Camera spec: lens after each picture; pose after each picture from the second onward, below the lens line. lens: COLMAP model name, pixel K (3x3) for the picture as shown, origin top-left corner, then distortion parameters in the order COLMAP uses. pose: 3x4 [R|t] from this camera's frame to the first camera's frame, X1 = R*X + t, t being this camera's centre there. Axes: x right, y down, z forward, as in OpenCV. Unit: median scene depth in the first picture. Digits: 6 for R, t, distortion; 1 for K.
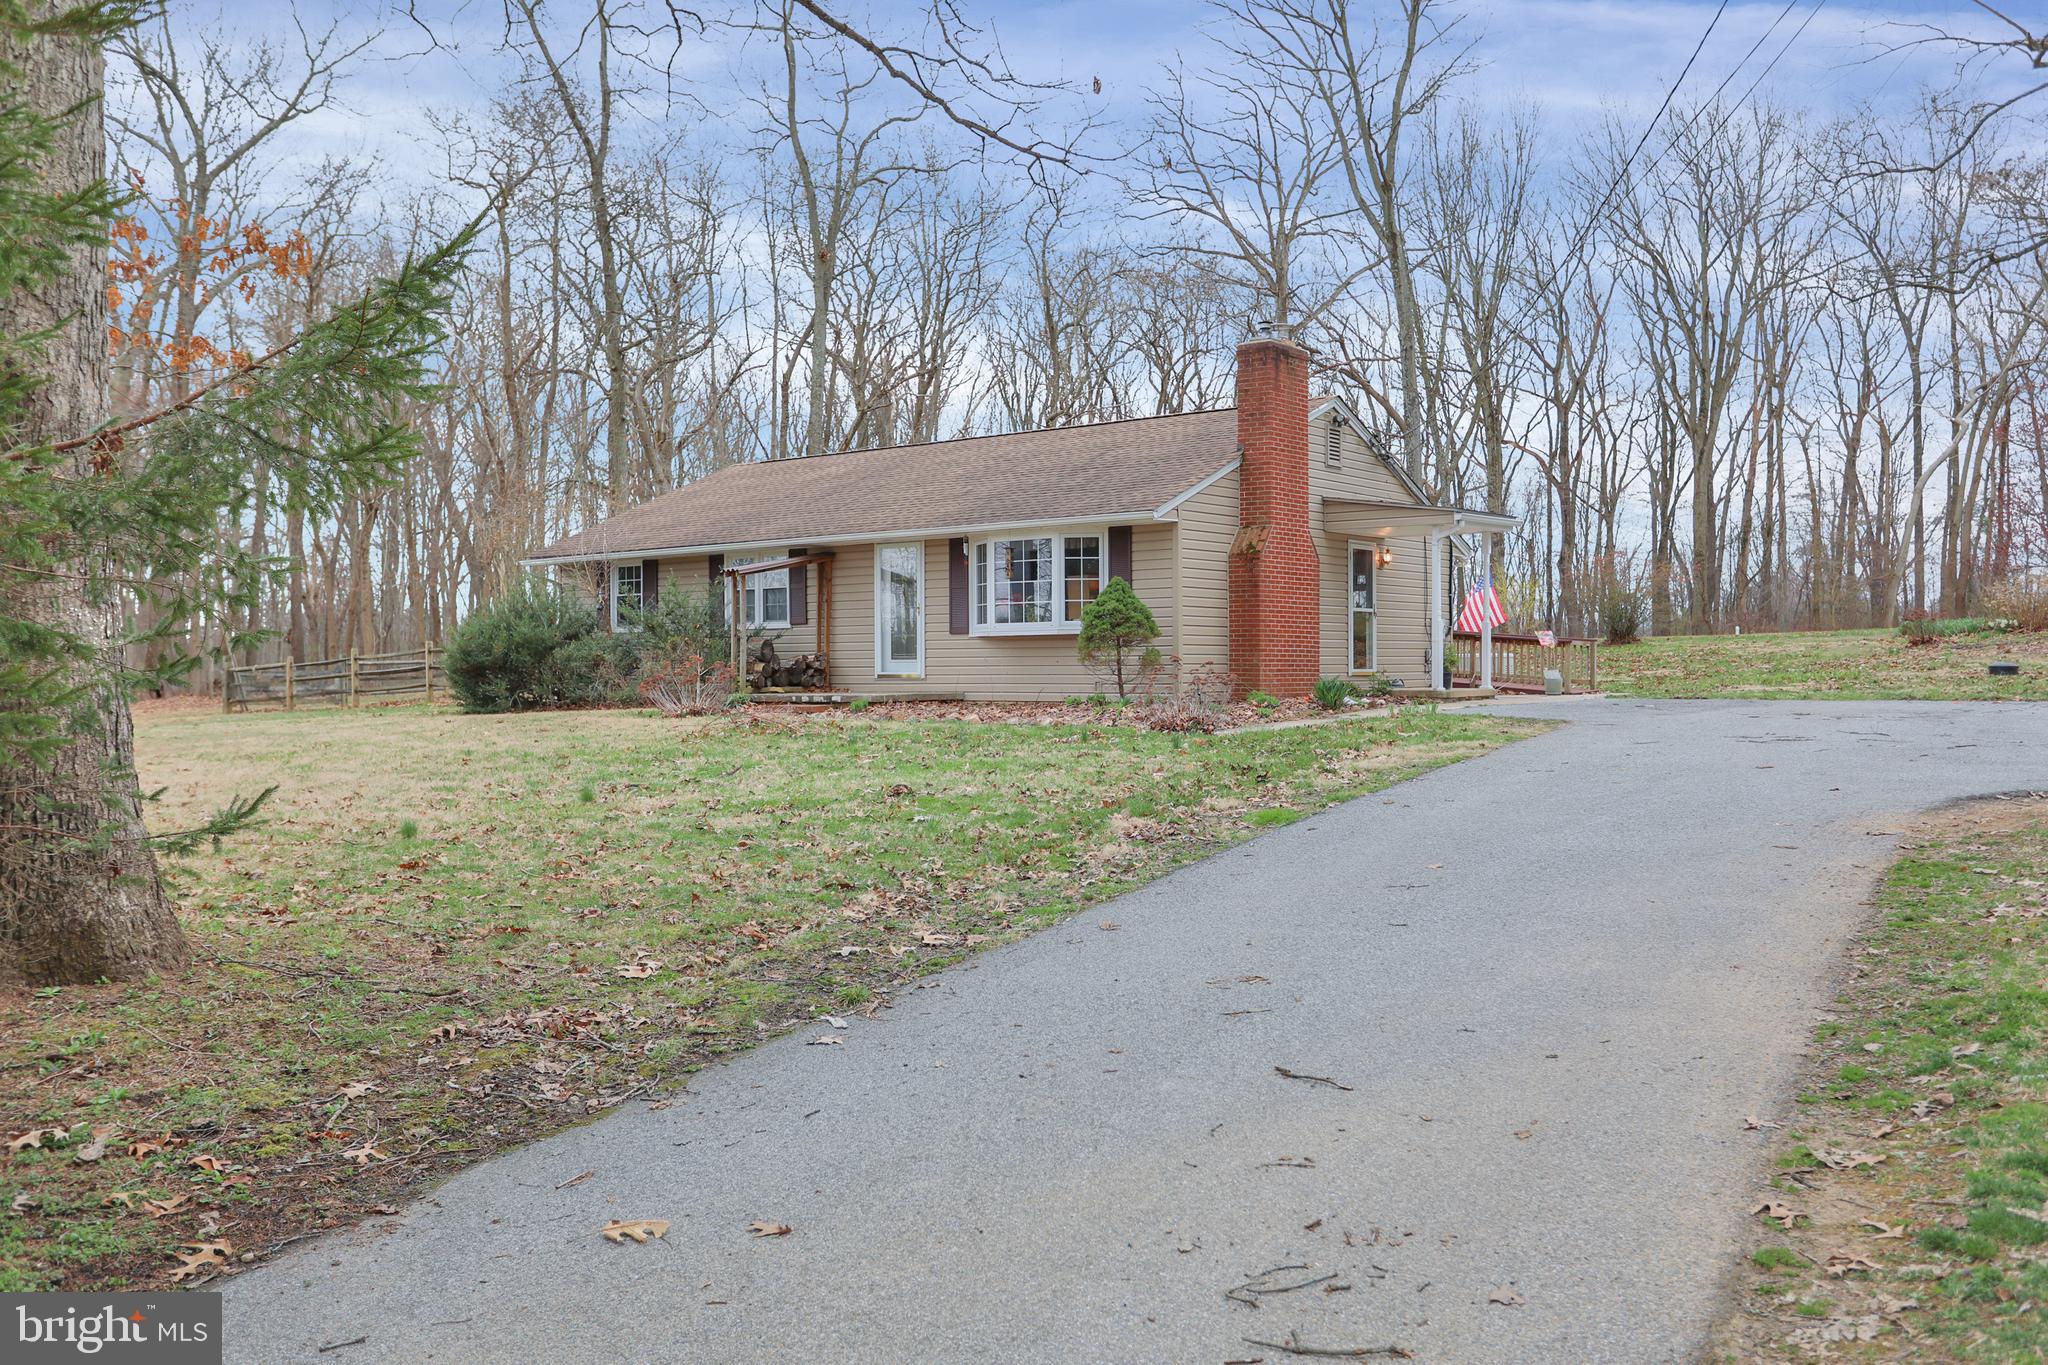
lens RADIAL K [[1744.9, 0, 1024.0], [0, 1744.9, 682.5], [0, 0, 1]] dist [0.000074, 0.005361]
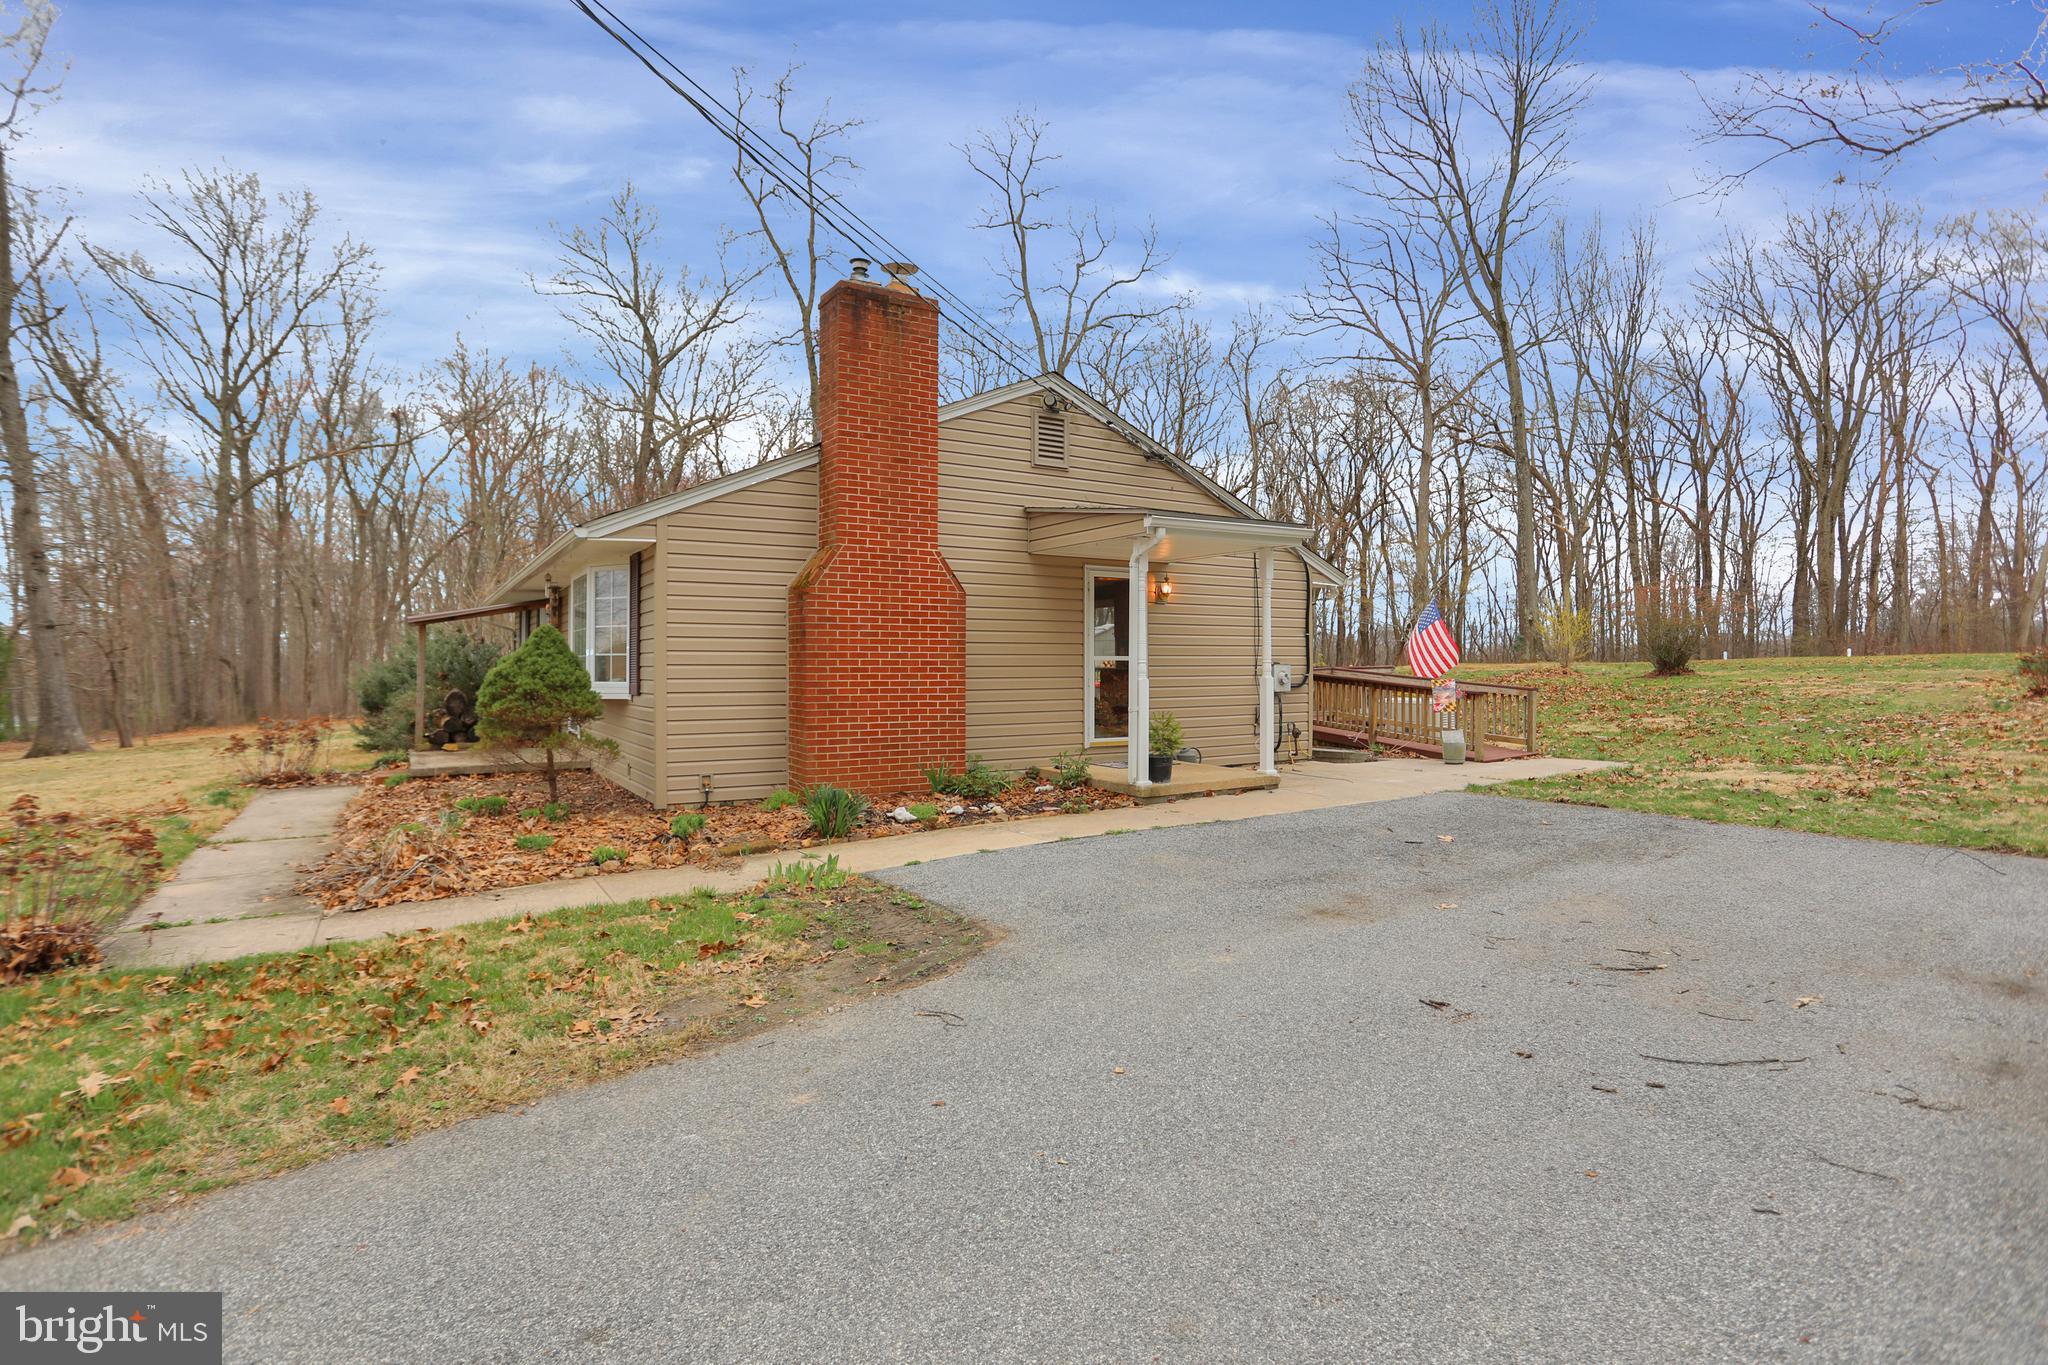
lens RADIAL K [[1006.2, 0, 1031.5], [0, 1006.2, 653.9], [0, 0, 1]] dist [-0.055858, 0.021761]
pose [[0.942016, -0.002123, -0.335563, 0.118934], [-0.004334, 0.999820, -0.018492, -0.013890], [0.335541, 0.018874, 0.941836, 0.227341]]
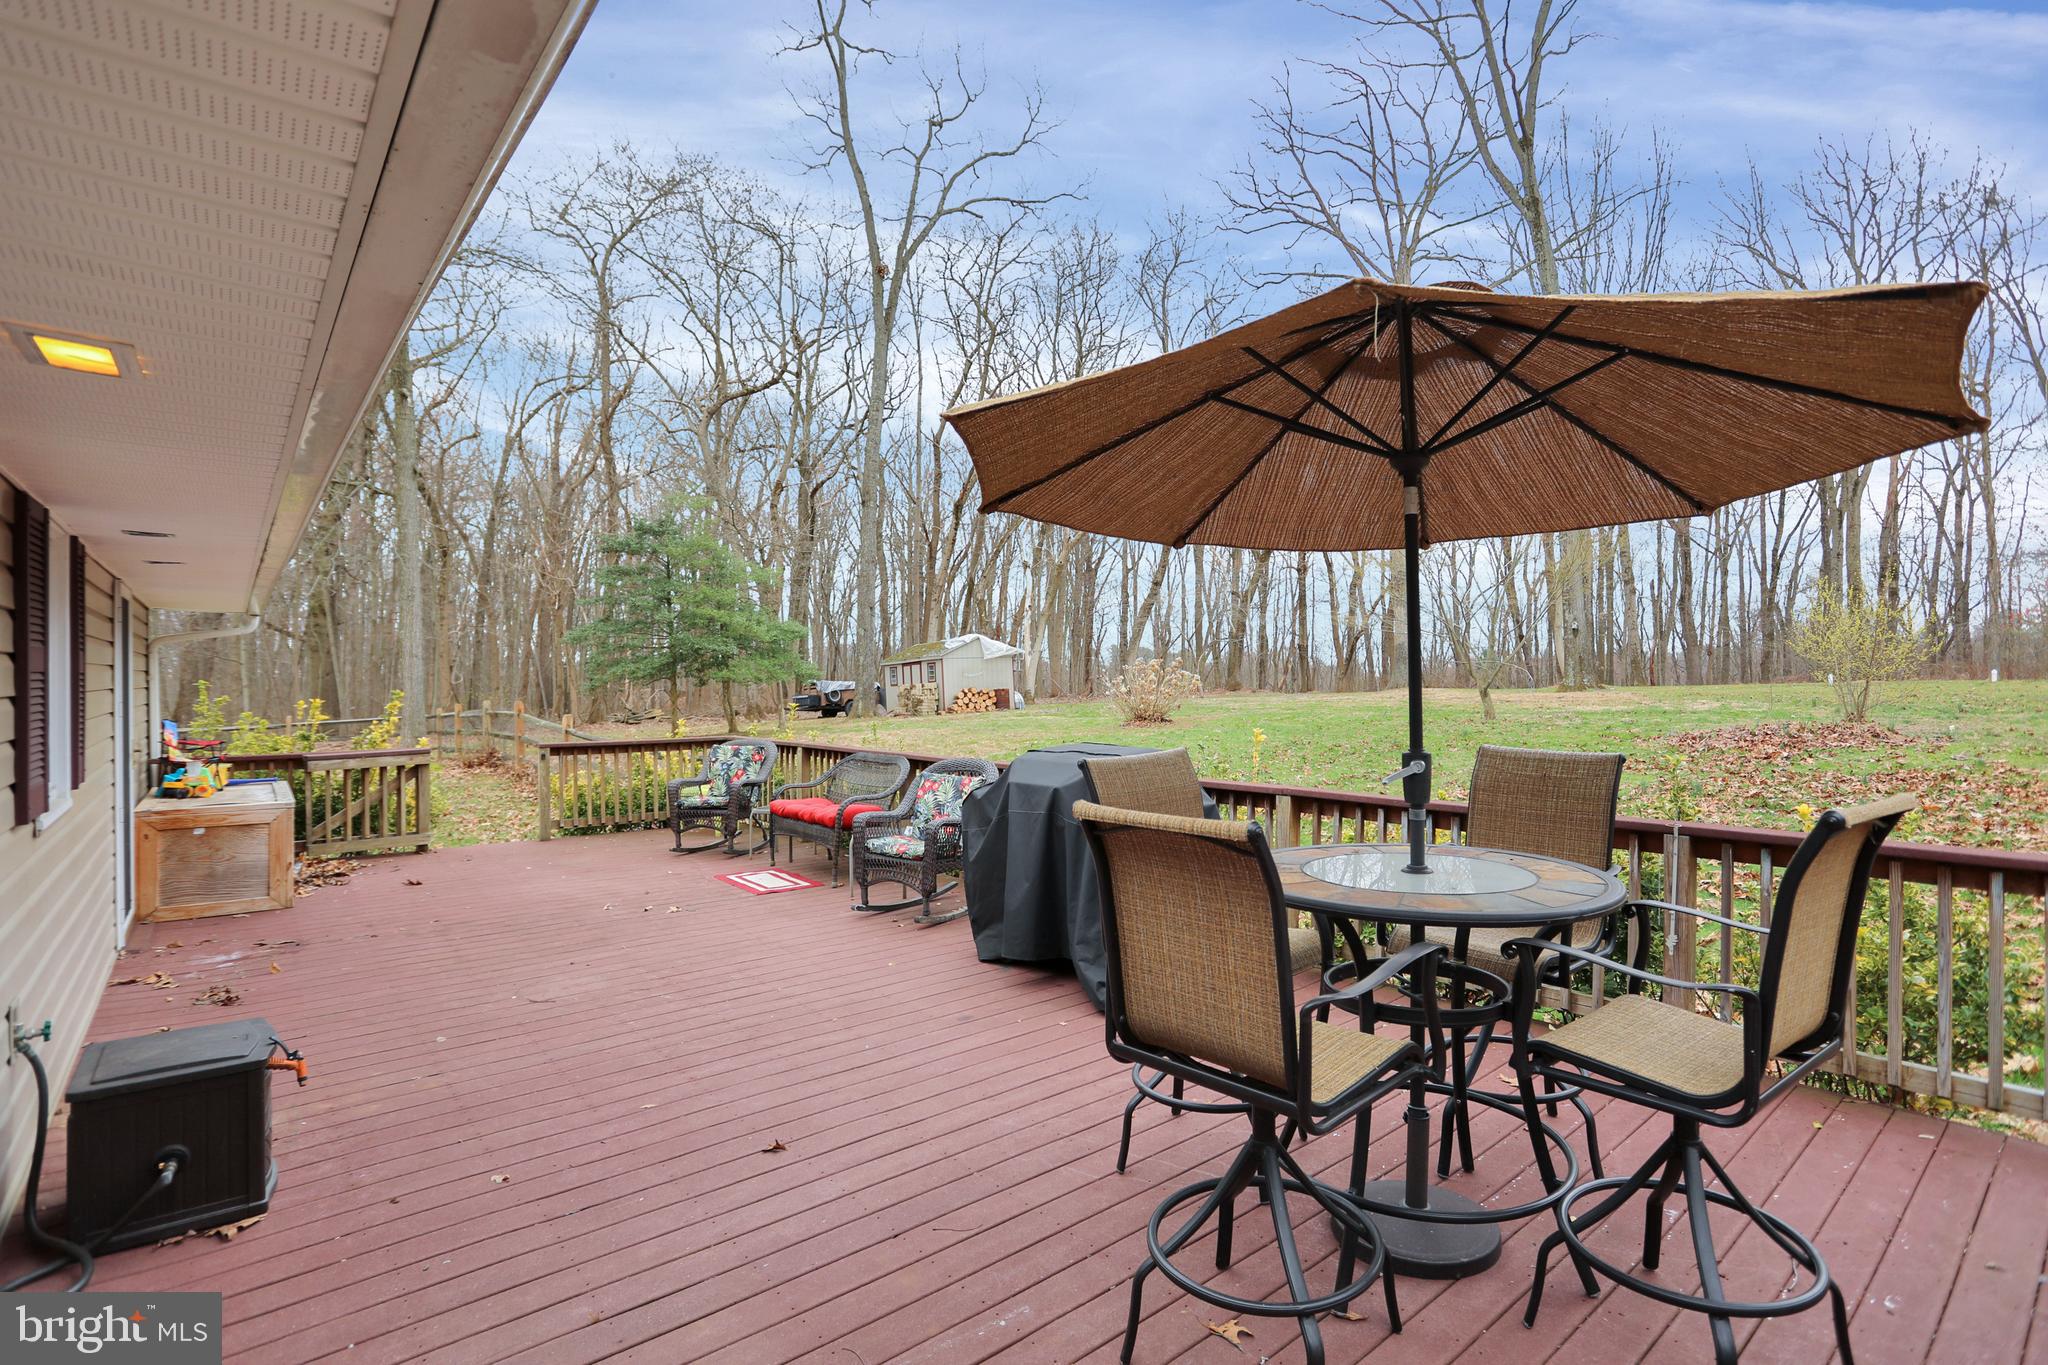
lens RADIAL K [[994.8, 0, 1089.8], [0, 994.8, 683.4], [0, 0, 1]] dist [0.000134, 0.000034]
pose [[0.981824, -0.000054, -0.189792, 0.082972], [-0.000516, 0.999995, -0.002956, -0.022363], [0.189791, 0.003000, 0.981820, 0.438815]]
